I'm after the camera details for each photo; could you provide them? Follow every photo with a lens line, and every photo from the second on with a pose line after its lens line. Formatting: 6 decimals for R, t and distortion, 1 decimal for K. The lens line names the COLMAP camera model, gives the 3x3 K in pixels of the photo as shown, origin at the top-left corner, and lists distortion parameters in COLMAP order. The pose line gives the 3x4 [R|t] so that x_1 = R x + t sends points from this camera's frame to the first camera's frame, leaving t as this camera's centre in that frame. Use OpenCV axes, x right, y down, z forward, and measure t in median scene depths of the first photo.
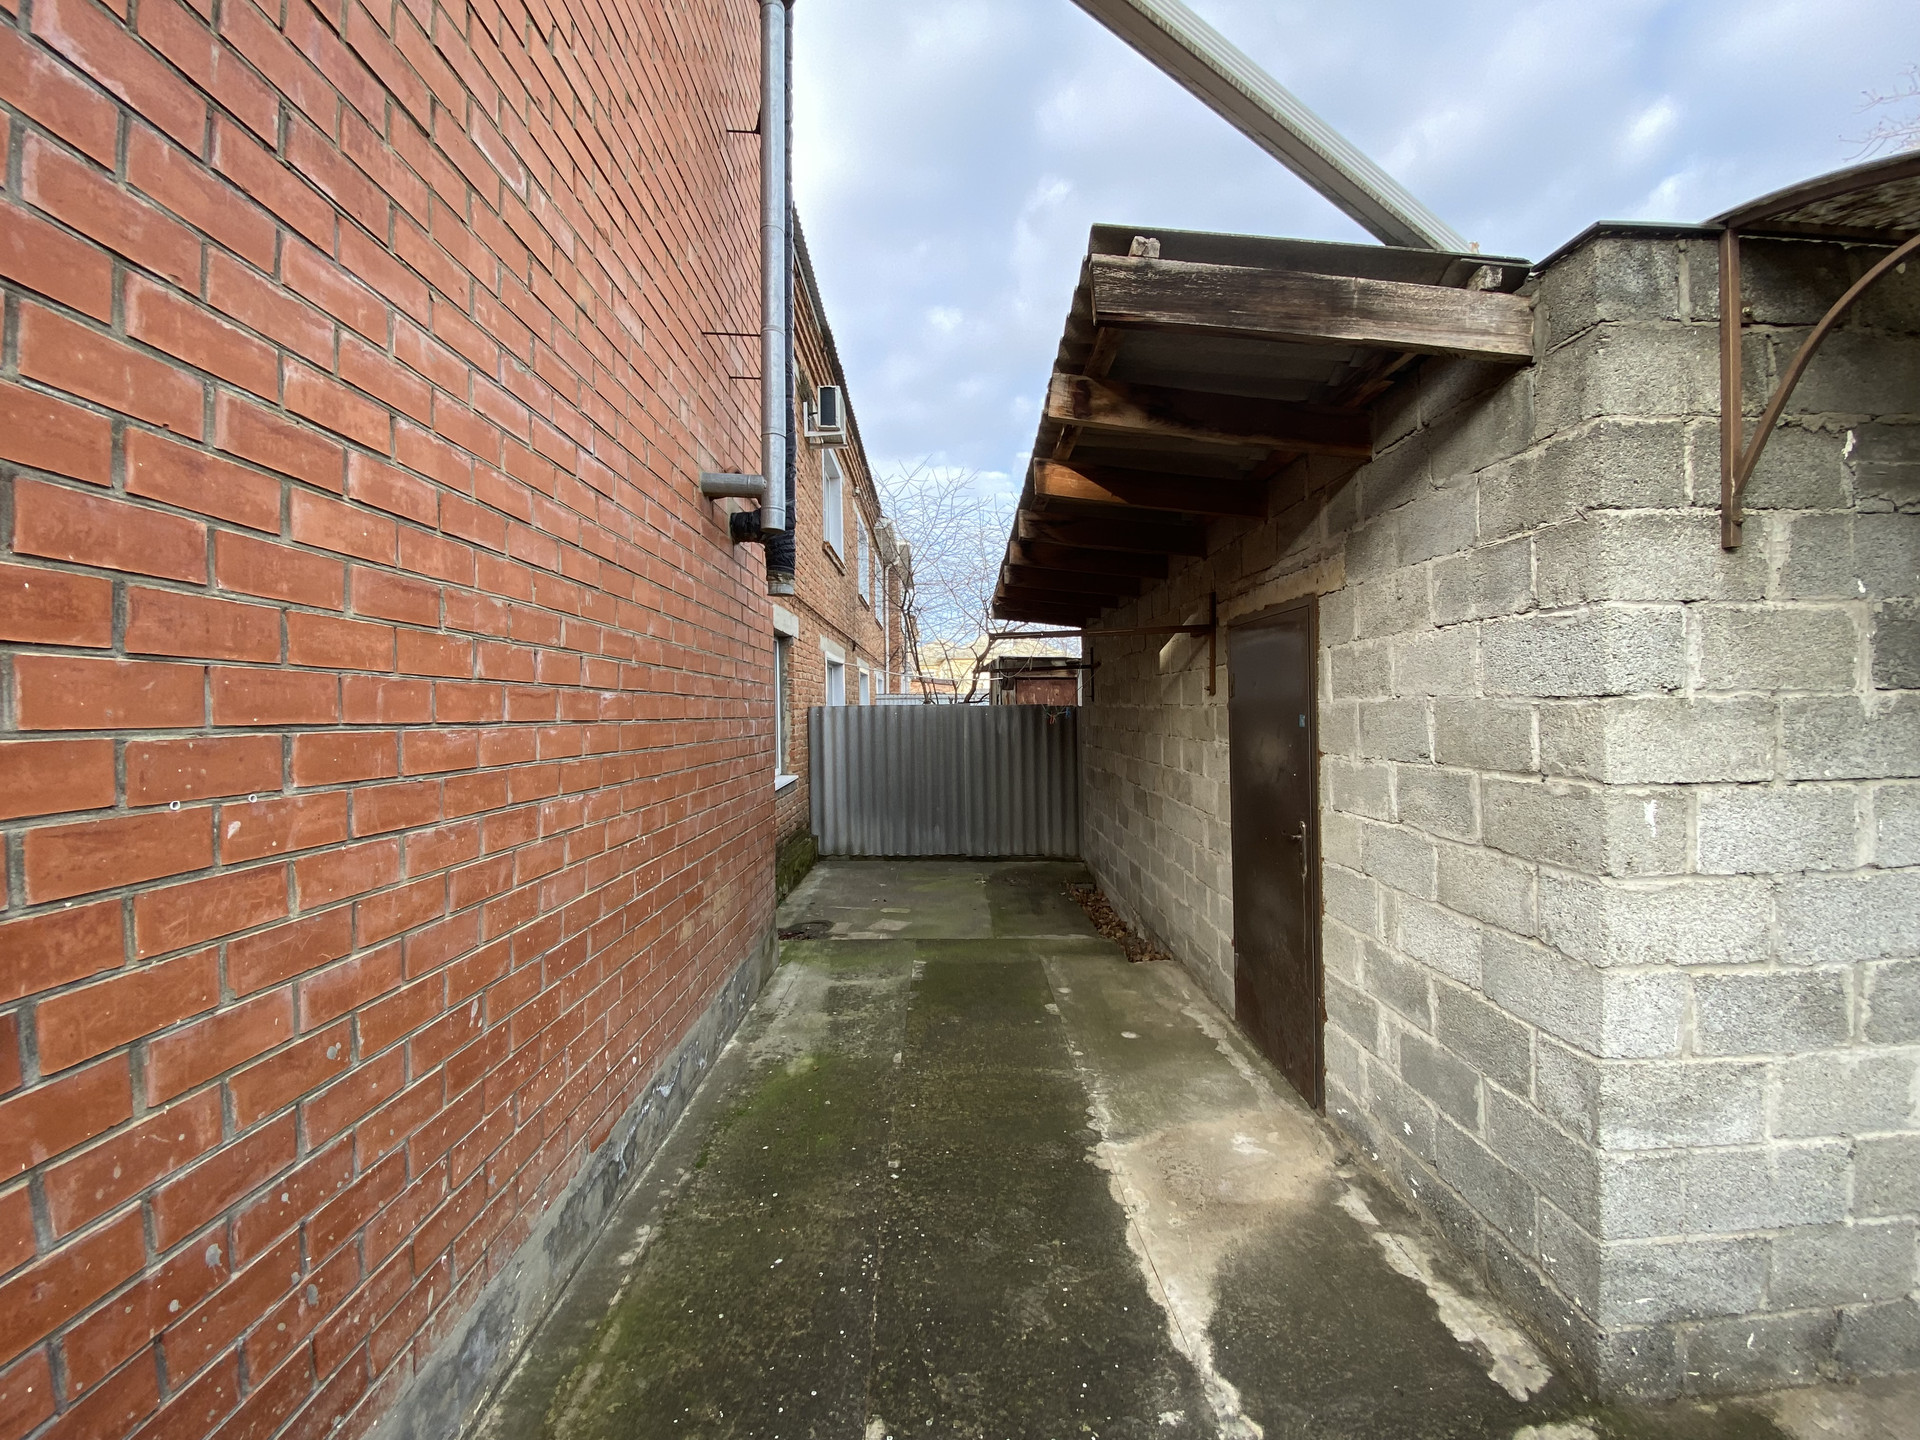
lens RADIAL K [[778.8, 0, 959.4], [0, 778.8, 714.8], [0, 0, 1]] dist [0.018165, -0.018517]
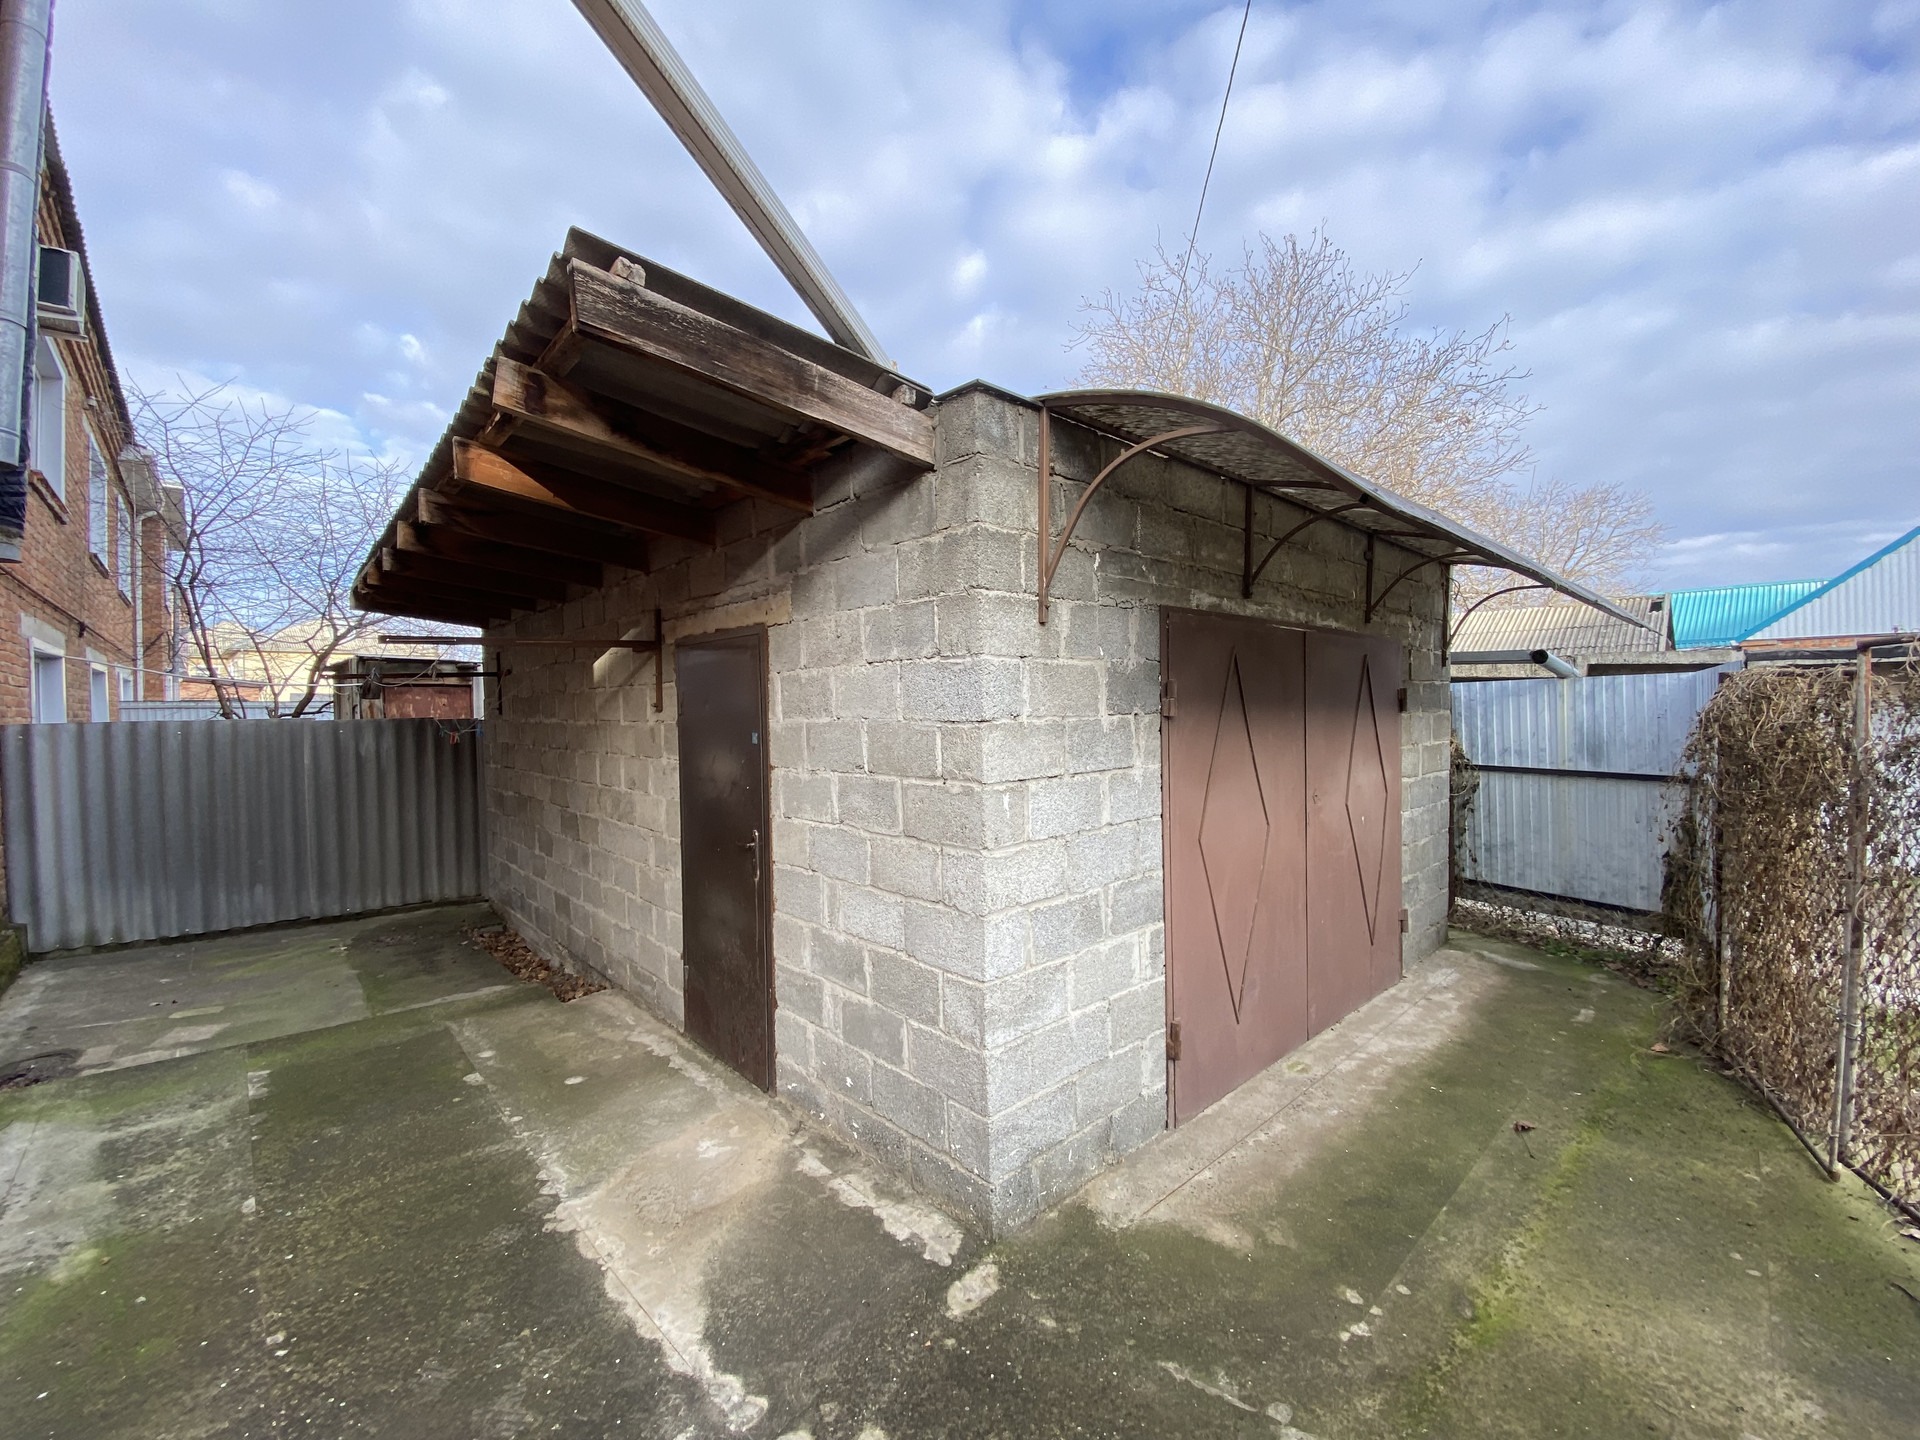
lens RADIAL K [[769.0, 0, 961.7], [0, 769.0, 719.7], [0, 0, 1]] dist [0.067291, -0.038252]
pose [[0.755897, -0.006442, 0.654658, -0.086132], [0.011713, 0.999925, -0.003685, -0.017979], [-0.654585, 0.010454, 0.755916, -0.018730]]
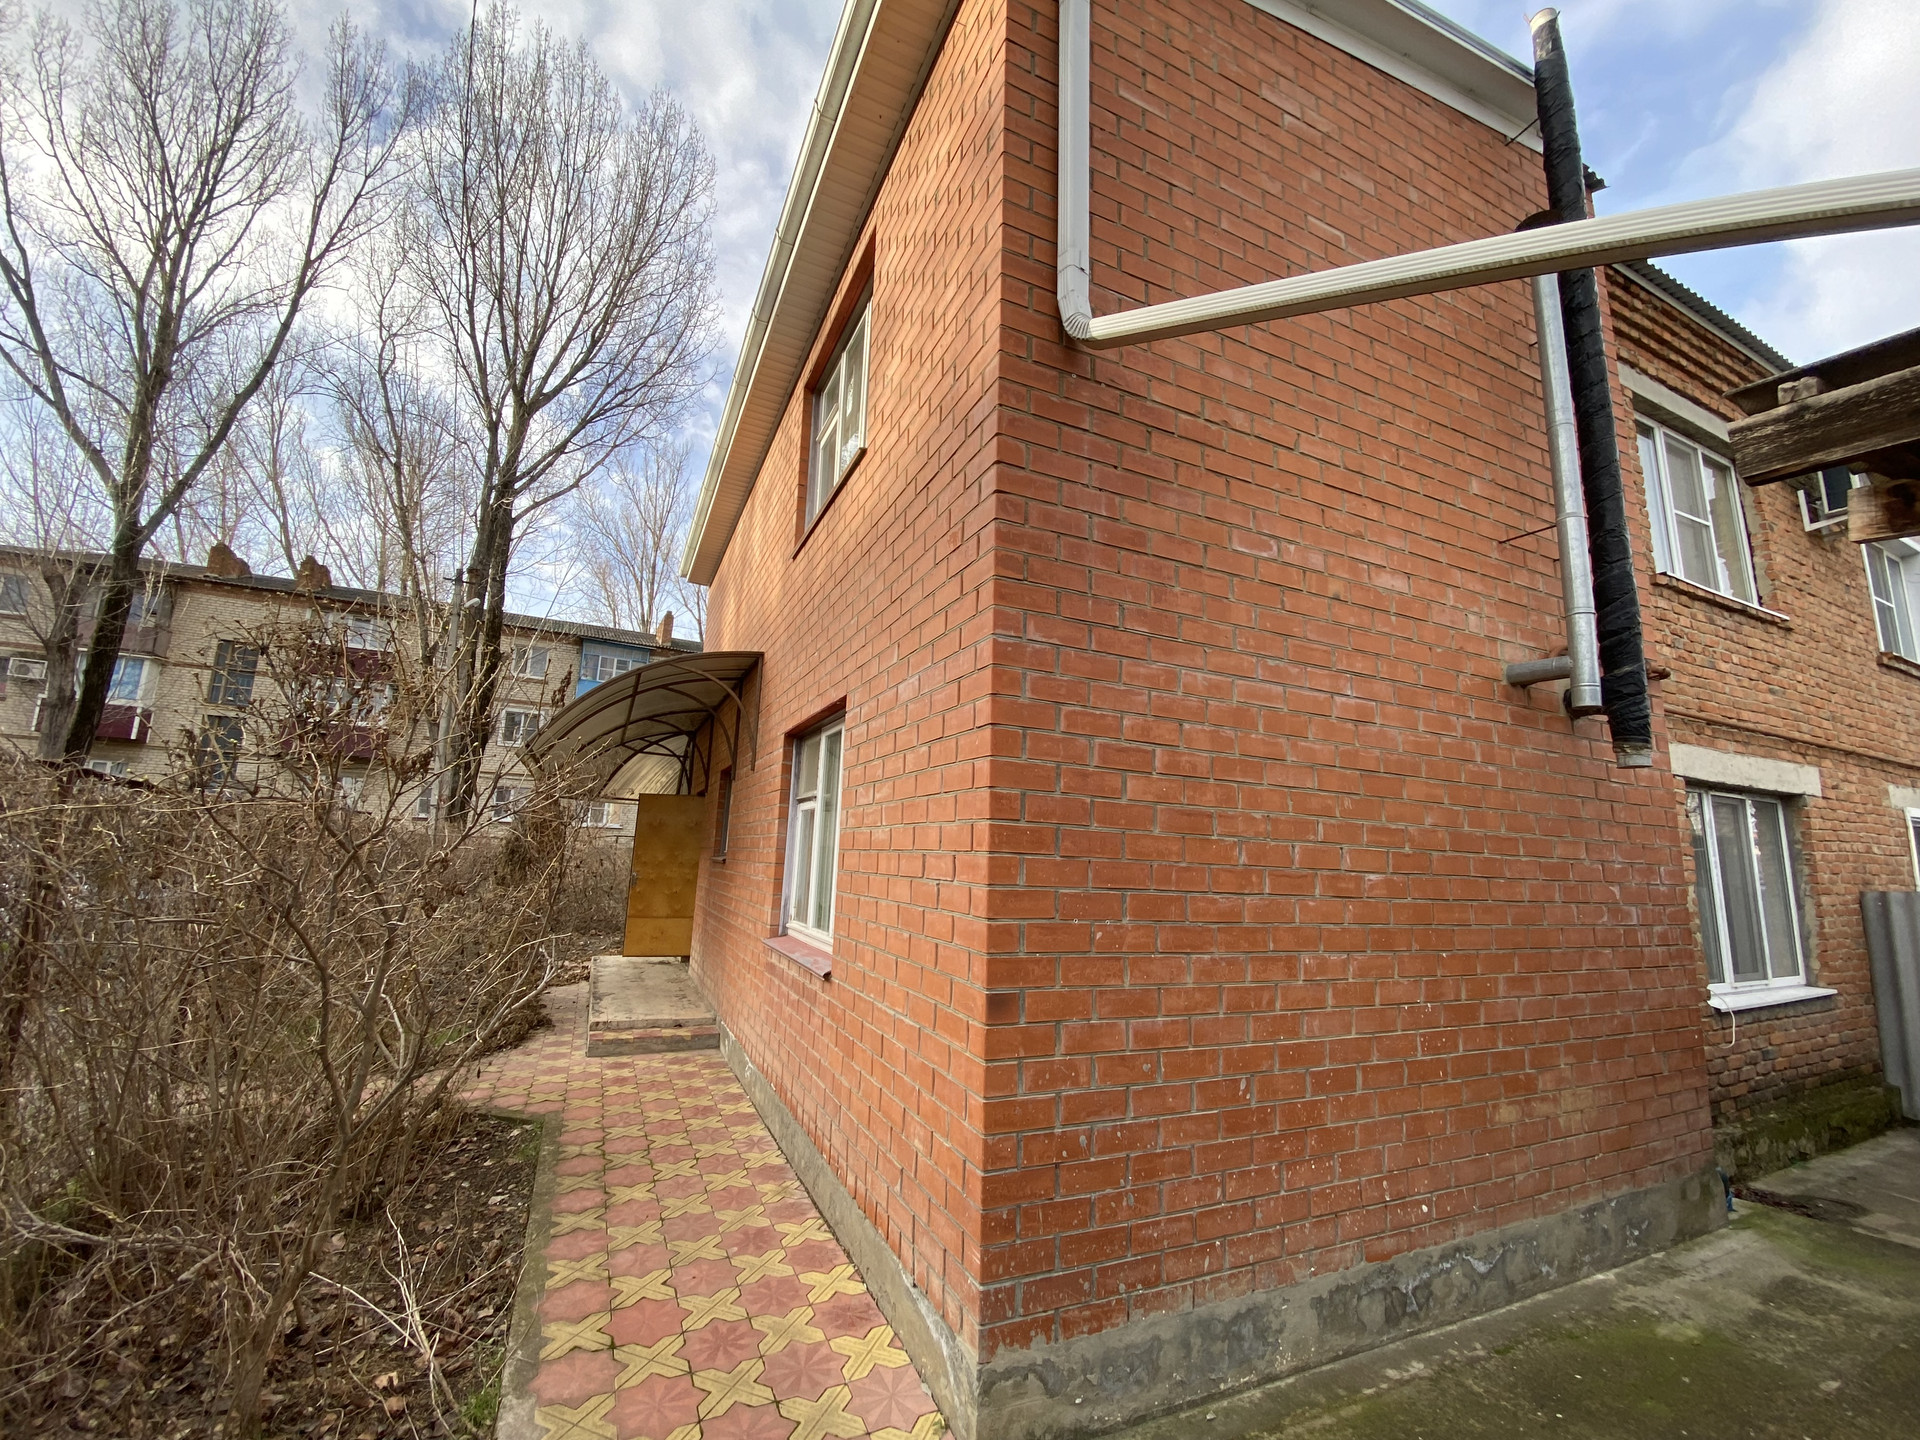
lens RADIAL K [[789.6, 0, 959.5], [0, 789.6, 702.3], [0, 0, 1]] dist [-0.038002, -0.000043]
pose [[0.399386, -0.152574, -0.903998, 0.487445], [-0.055618, 0.980206, -0.190008, -0.026386], [0.915094, 0.126165, 0.382995, -0.137374]]
